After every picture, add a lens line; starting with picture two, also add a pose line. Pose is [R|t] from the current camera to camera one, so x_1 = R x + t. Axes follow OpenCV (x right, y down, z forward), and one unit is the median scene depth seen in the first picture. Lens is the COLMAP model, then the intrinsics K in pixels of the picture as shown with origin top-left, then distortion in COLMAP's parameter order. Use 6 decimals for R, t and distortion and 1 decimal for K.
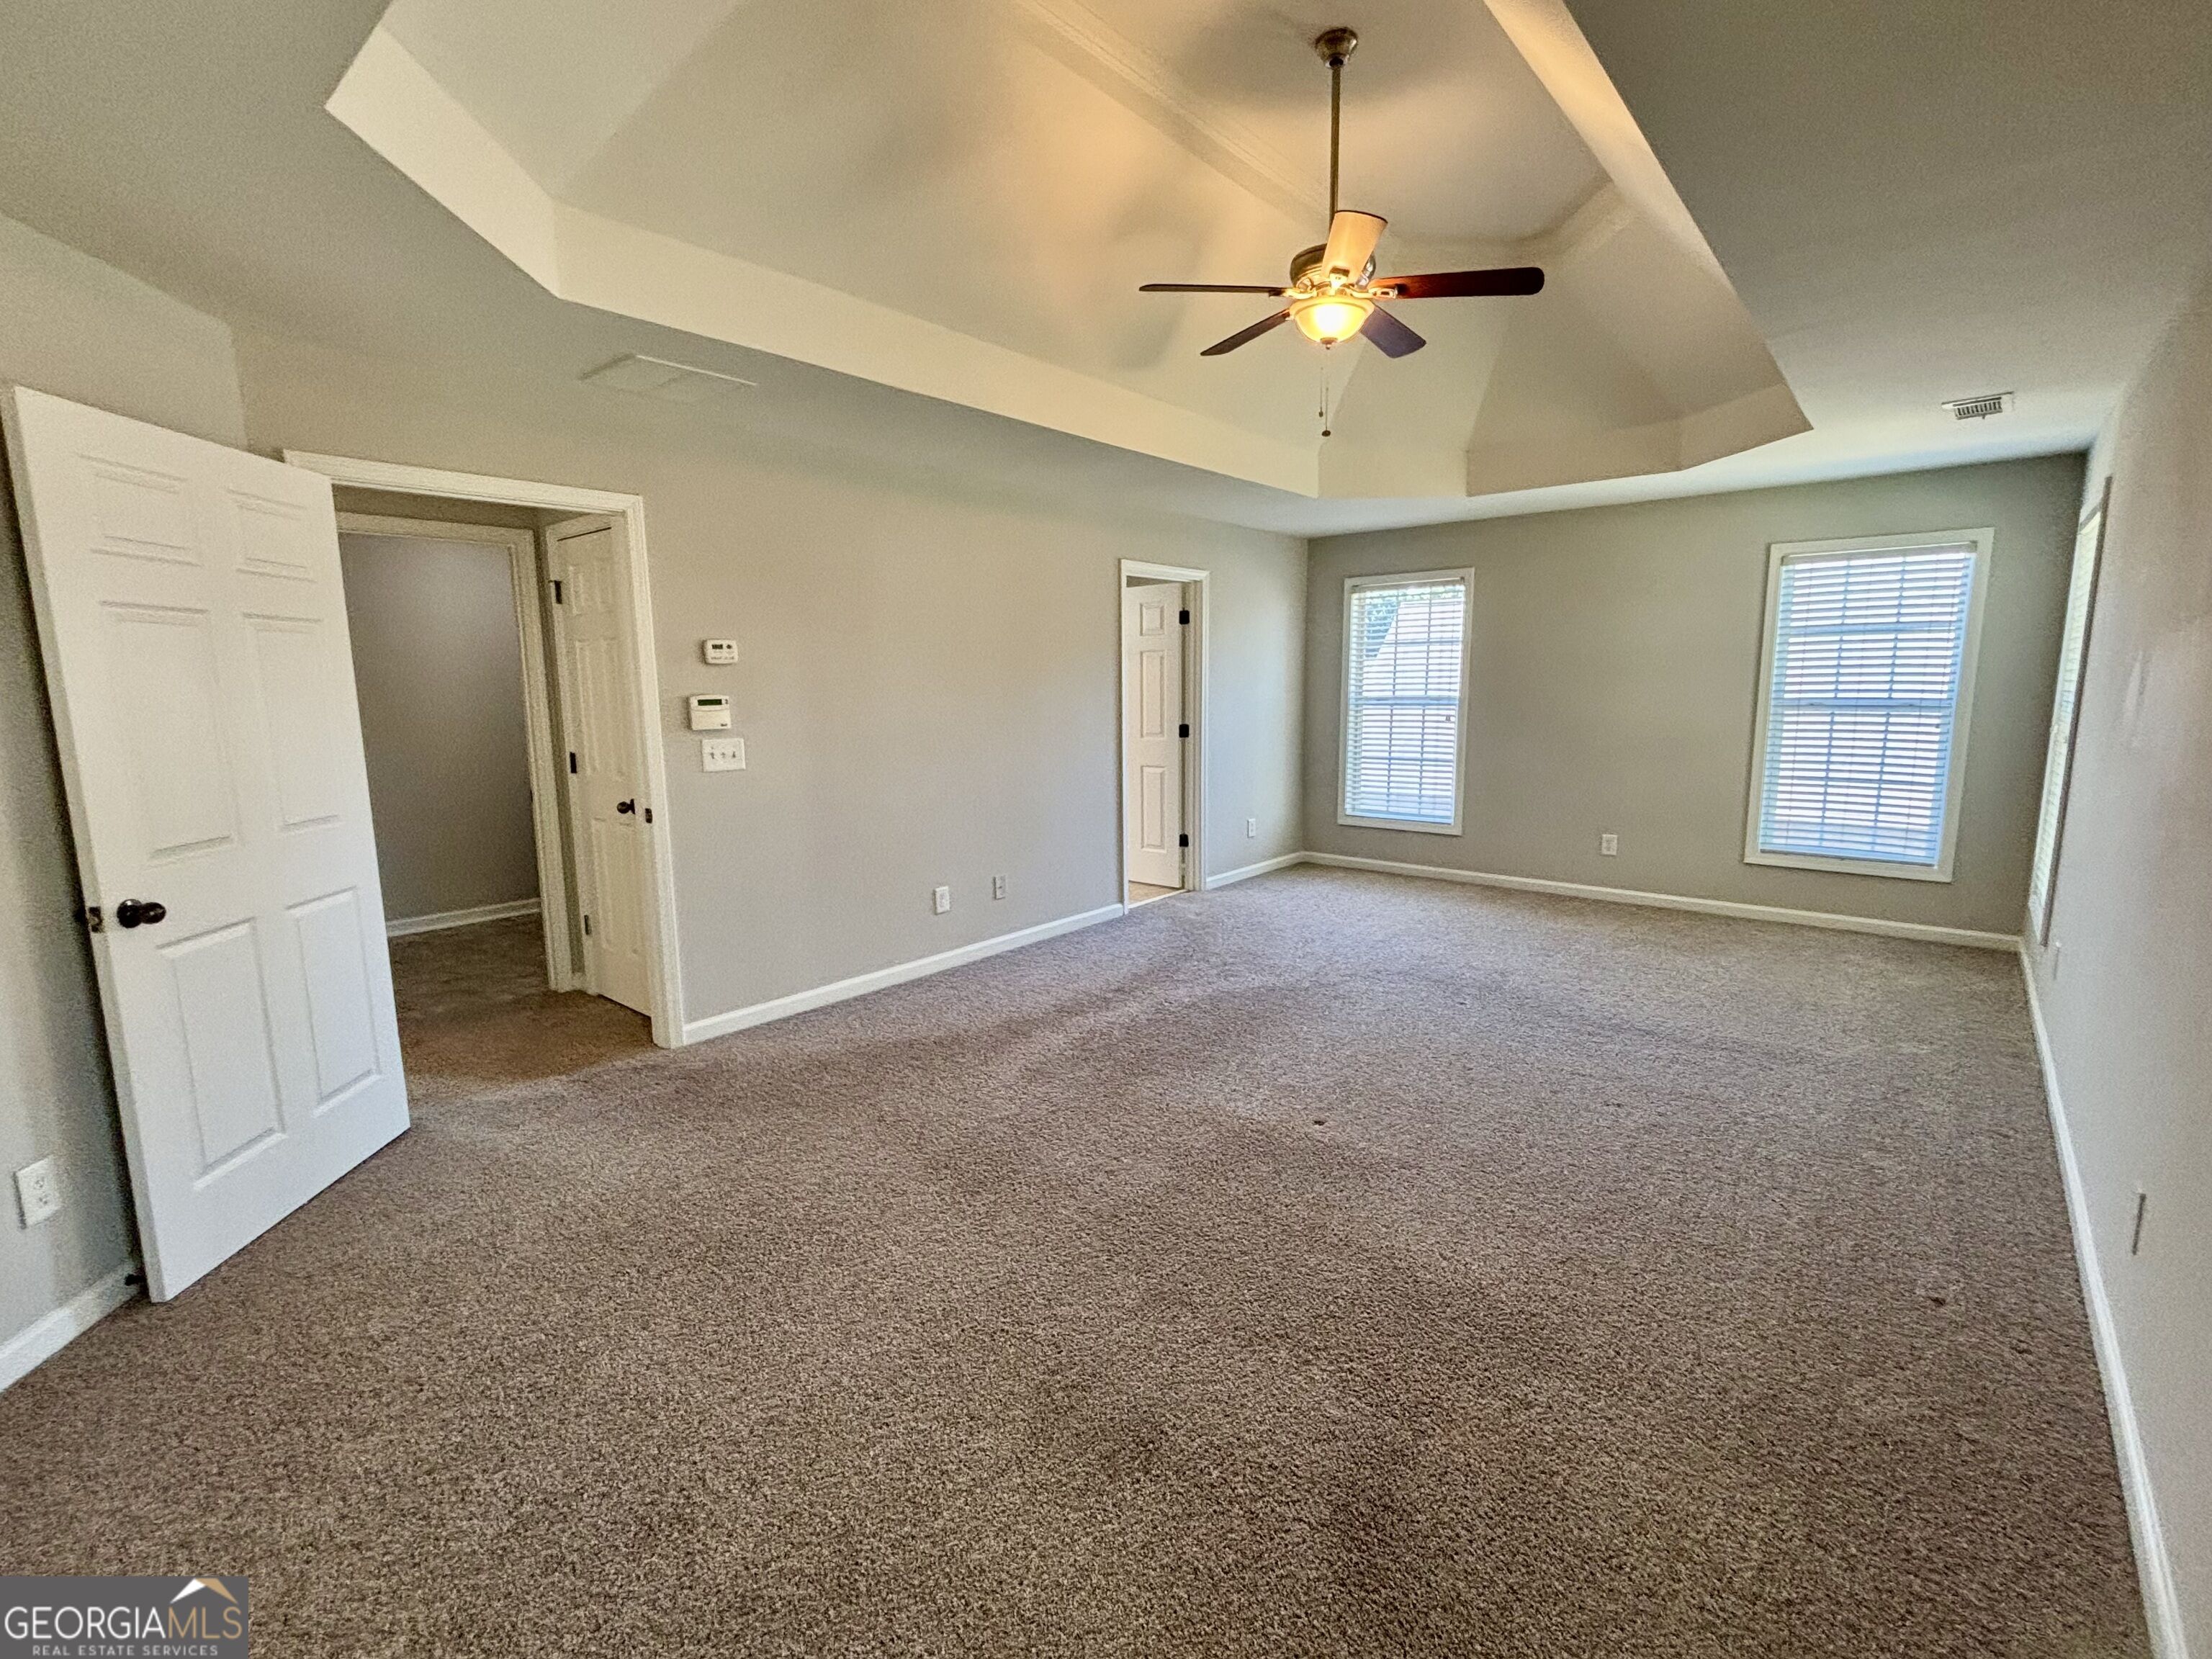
lens RADIAL K [[984.3, 0, 1106.0], [0, 984.3, 829.5], [0, 0, 1]] dist [-0.002686, -0.000199]
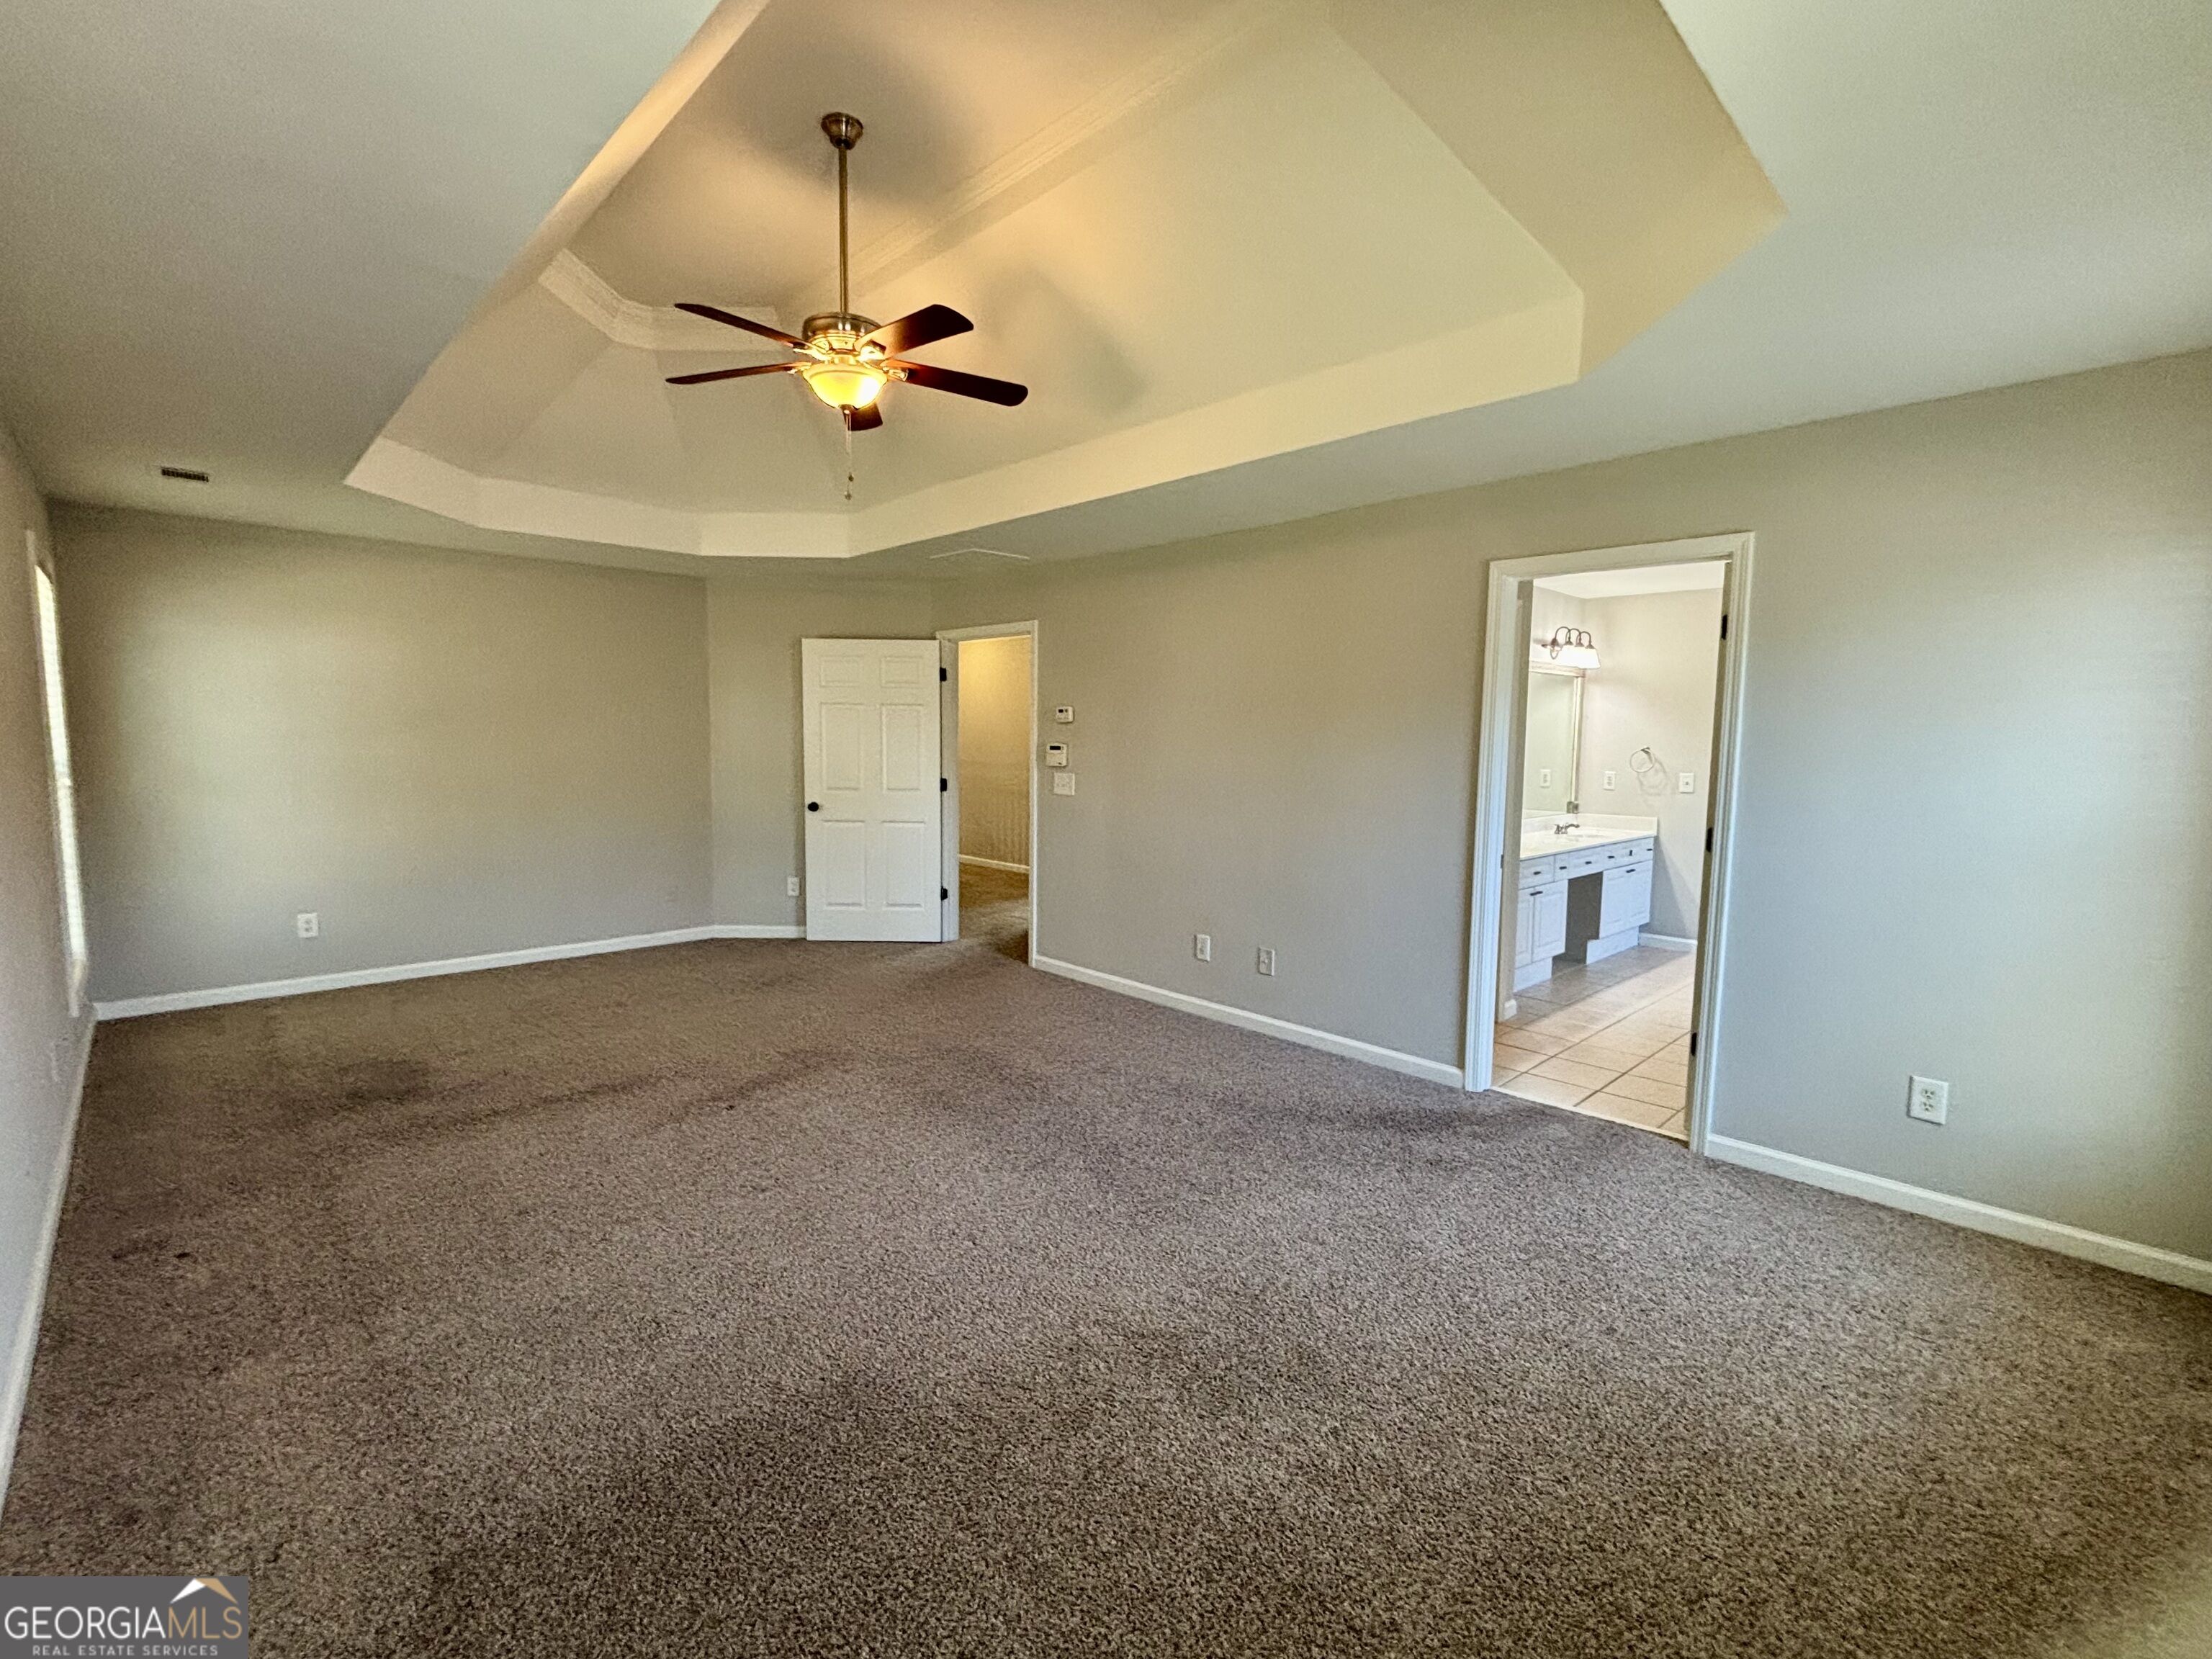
lens RADIAL K [[984.3, 0, 1106.0], [0, 984.3, 829.5], [0, 0, 1]] dist [-0.002686, -0.000199]
pose [[-0.117313, 0.106979, -0.987316, 1.061444], [-0.156171, 0.979824, 0.124724, -0.203300], [0.980739, 0.168821, -0.098239, 1.226271]]
